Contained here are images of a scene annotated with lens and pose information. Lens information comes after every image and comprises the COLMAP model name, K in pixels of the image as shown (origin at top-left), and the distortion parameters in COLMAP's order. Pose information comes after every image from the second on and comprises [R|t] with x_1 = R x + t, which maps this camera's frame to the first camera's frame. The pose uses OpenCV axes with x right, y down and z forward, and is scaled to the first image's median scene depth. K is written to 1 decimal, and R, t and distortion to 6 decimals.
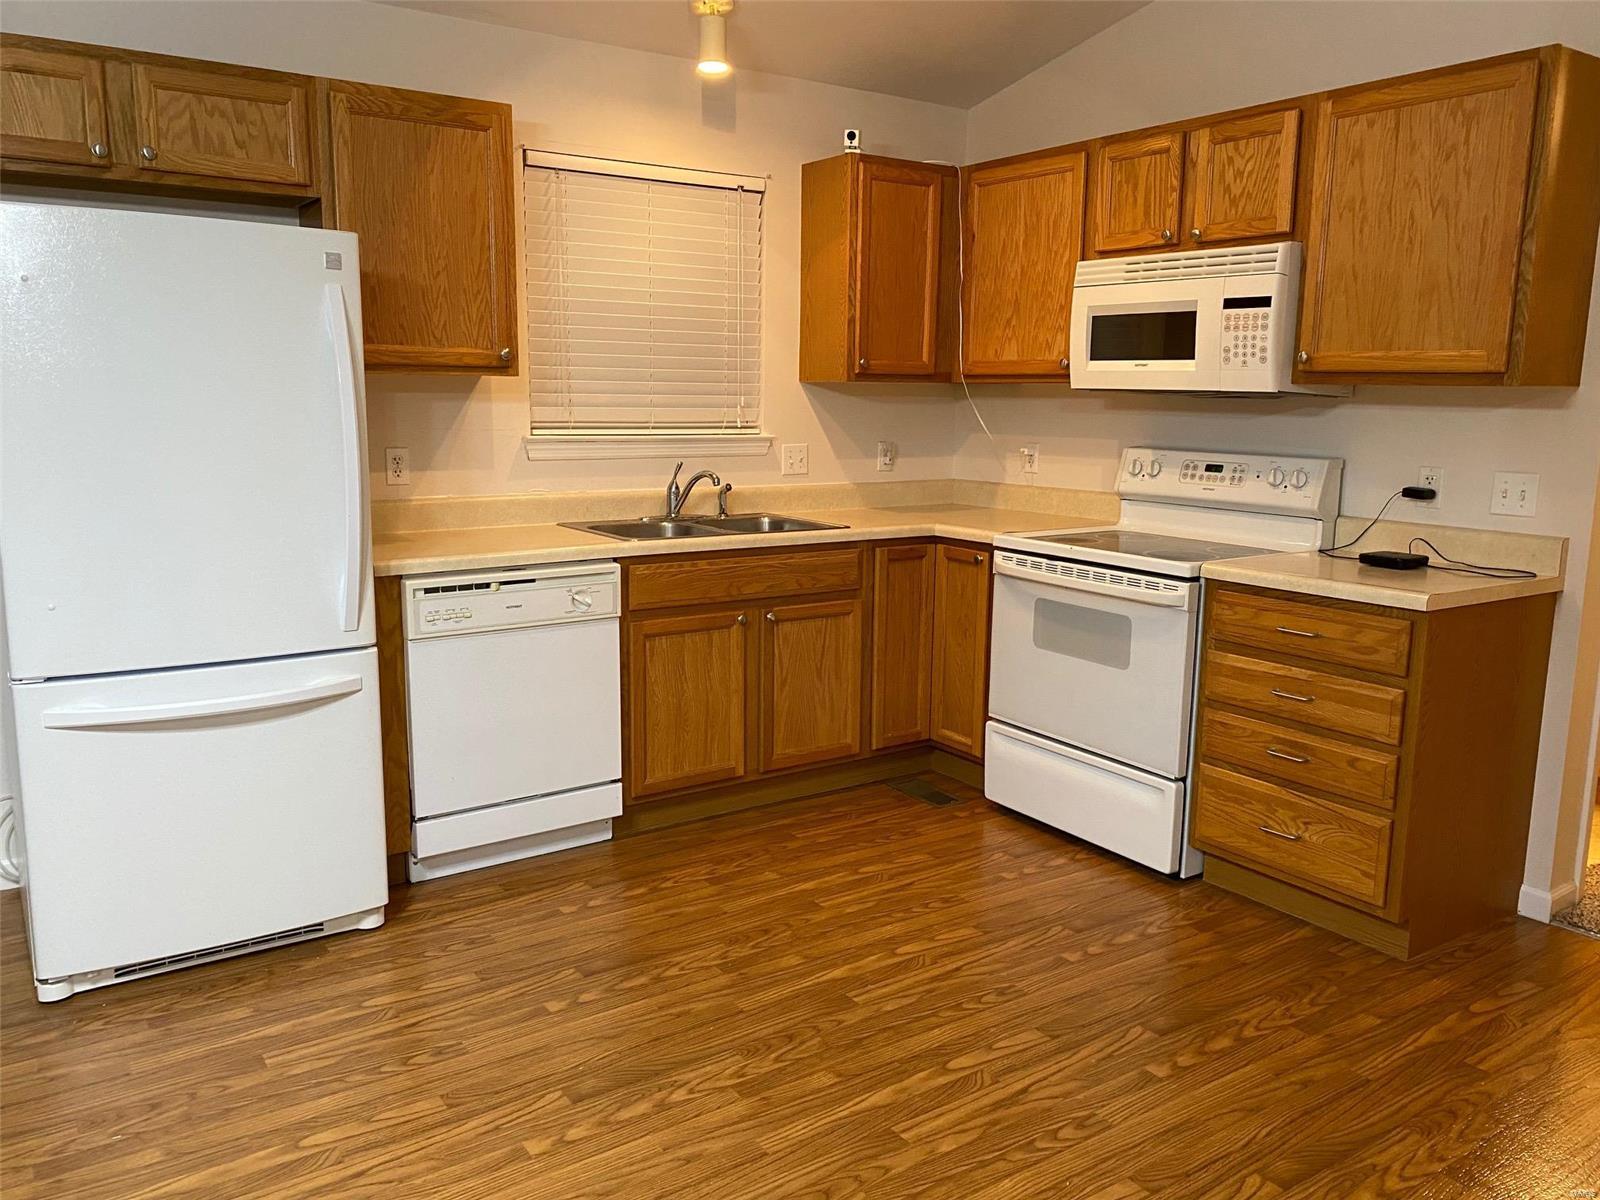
lens RADIAL K [[1217.5, 0, 801.9], [0, 1217.5, 593.1], [0, 0, 1]] dist [0.051998, -0.044769]
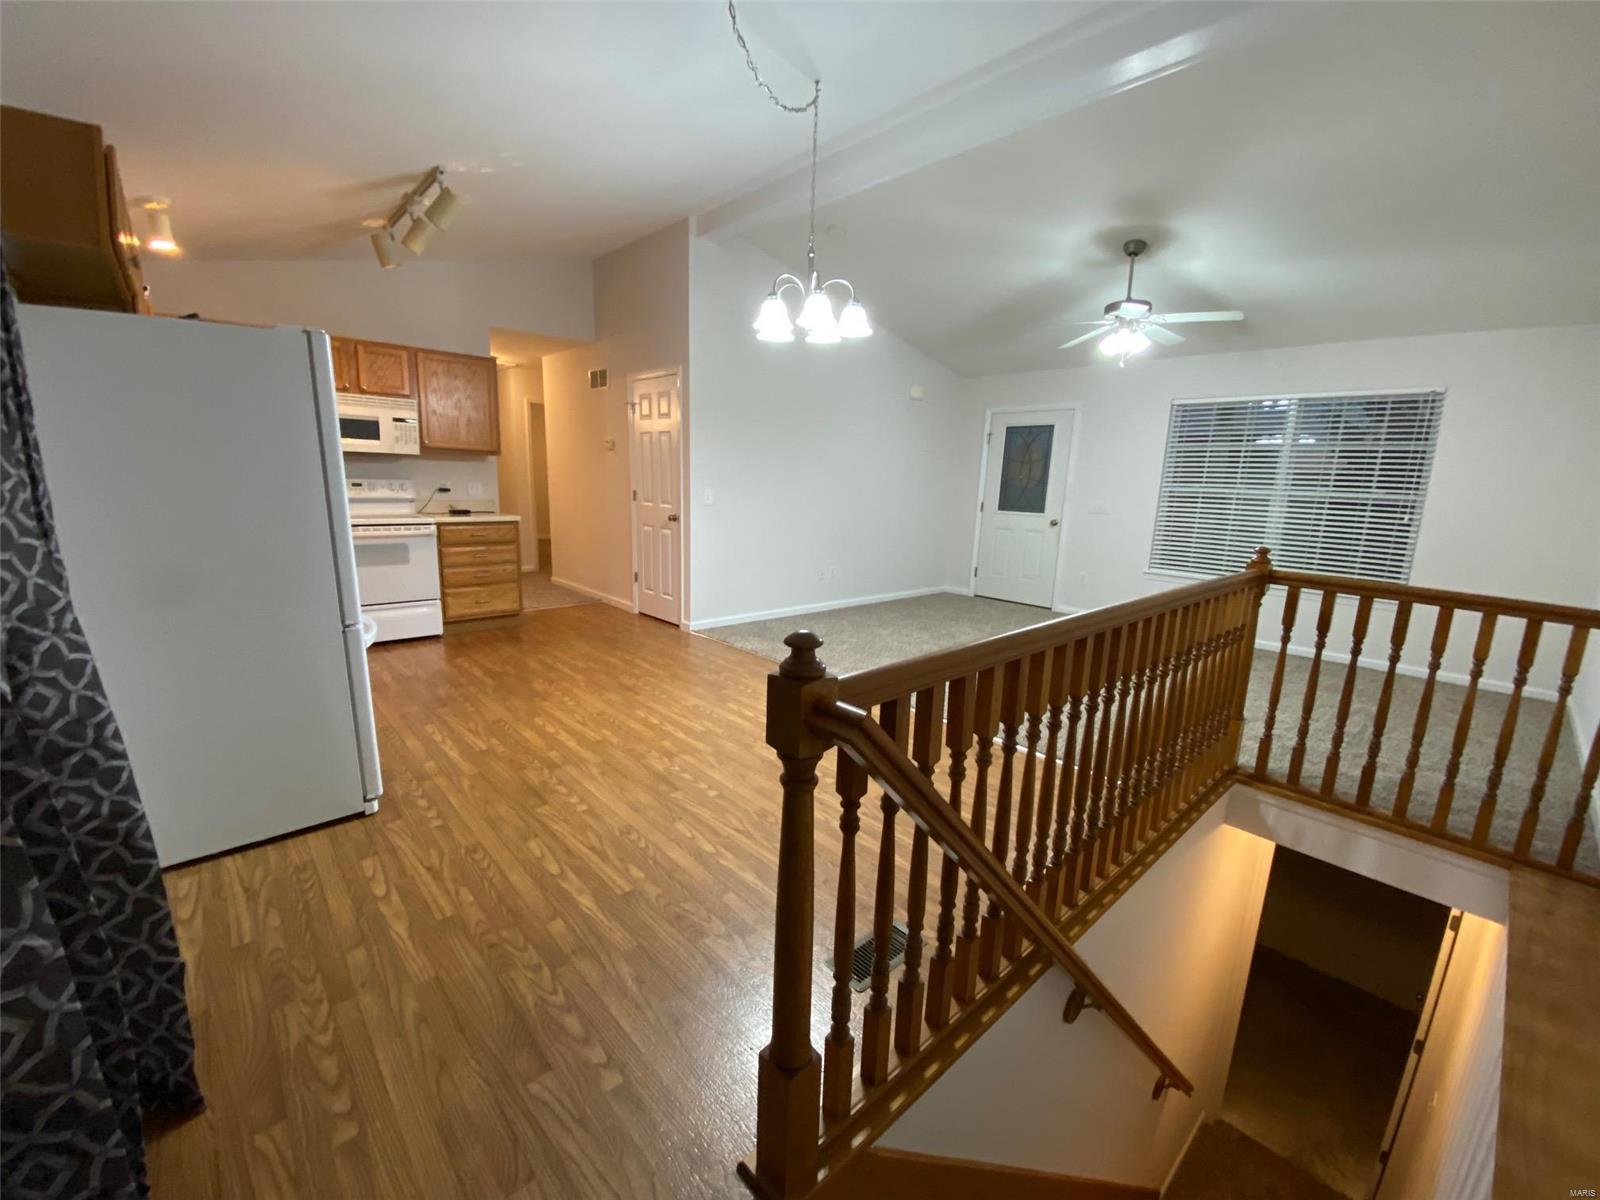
lens RADIAL K [[650.9, 0, 791.5], [0, 650.9, 600.6], [0, 0, 1]] dist [0.036472, -0.028248]
pose [[-0.138150, -0.204811, 0.969003, -1.163318], [0.127740, 0.966528, 0.222500, -0.064913], [-0.982139, 0.154519, -0.107363, 0.365870]]
